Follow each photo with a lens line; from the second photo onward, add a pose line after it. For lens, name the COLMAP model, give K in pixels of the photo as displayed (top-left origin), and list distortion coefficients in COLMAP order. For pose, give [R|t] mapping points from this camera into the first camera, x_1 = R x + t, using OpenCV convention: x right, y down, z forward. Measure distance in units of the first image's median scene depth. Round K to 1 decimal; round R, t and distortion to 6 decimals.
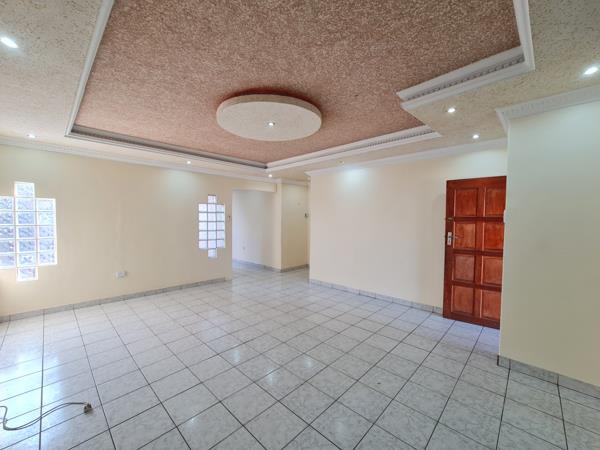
lens RADIAL K [[245.1, 0, 300.9], [0, 245.1, 226.5], [0, 0, 1]] dist [-0.001763, 0.000687]
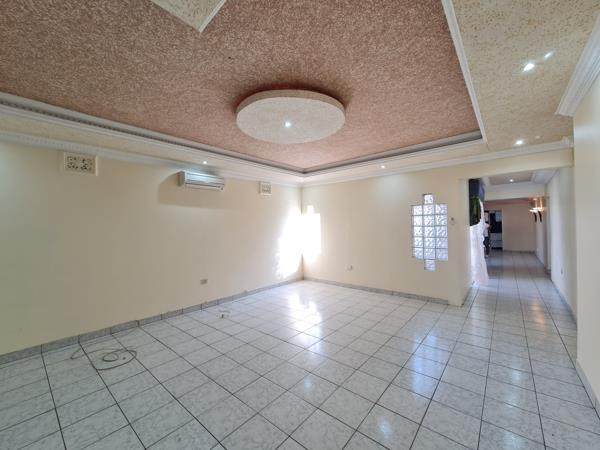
lens RADIAL K [[245.1, 0, 300.9], [0, 245.1, 226.5], [0, 0, 1]] dist [-0.001763, 0.000687]
pose [[0.063123, -0.009244, -0.997963, 0.463508], [-0.011554, 0.999883, -0.009992, -0.005680], [0.997939, 0.012162, 0.063009, 0.553227]]
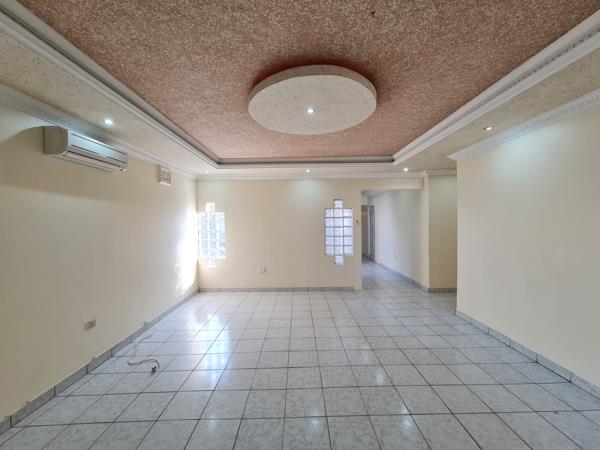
lens RADIAL K [[245.1, 0, 300.9], [0, 245.1, 226.5], [0, 0, 1]] dist [-0.001763, 0.000687]
pose [[0.699268, -0.003126, -0.714853, 0.242463], [-0.002638, 0.999972, -0.006954, -0.015929], [0.714855, 0.006748, 0.699240, 0.228277]]
